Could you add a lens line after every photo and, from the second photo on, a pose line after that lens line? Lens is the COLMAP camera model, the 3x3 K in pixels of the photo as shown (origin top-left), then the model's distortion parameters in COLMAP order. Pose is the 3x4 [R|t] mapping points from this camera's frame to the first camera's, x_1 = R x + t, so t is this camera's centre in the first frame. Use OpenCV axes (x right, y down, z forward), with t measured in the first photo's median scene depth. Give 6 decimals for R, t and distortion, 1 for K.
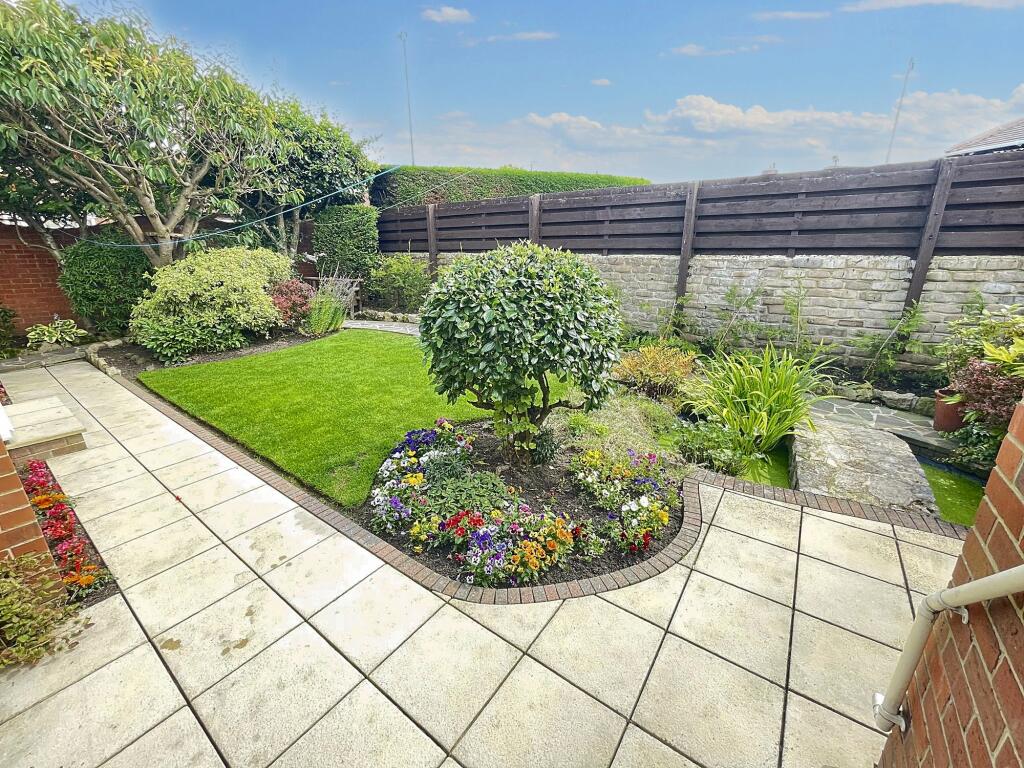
lens RADIAL K [[413.7, 0, 511.7], [0, 413.7, 380.8], [0, 0, 1]] dist [-0.002902, -0.000238]
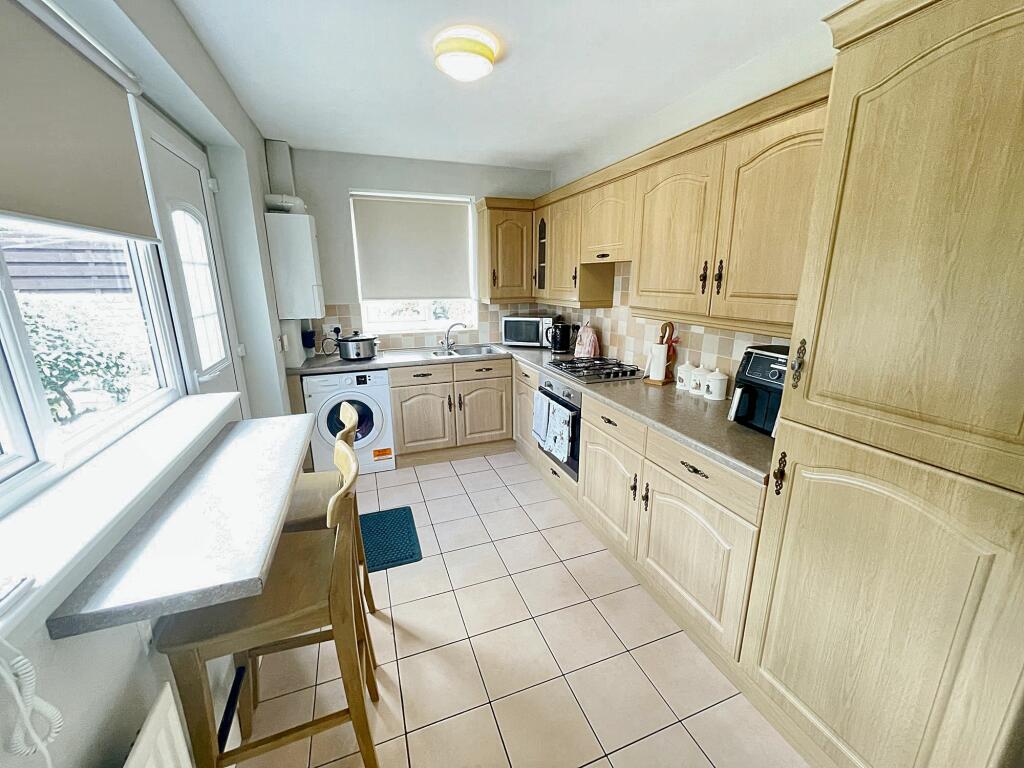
lens RADIAL K [[413.7, 0, 509.8], [0, 413.7, 382.8], [0, 0, 1]] dist [-0.002902, -0.000238]
pose [[0.554801, -0.203789, 0.806638, -0.219070], [0.254404, 0.964652, 0.068732, 0.272698], [-0.792133, 0.167079, 0.587035, -1.035162]]
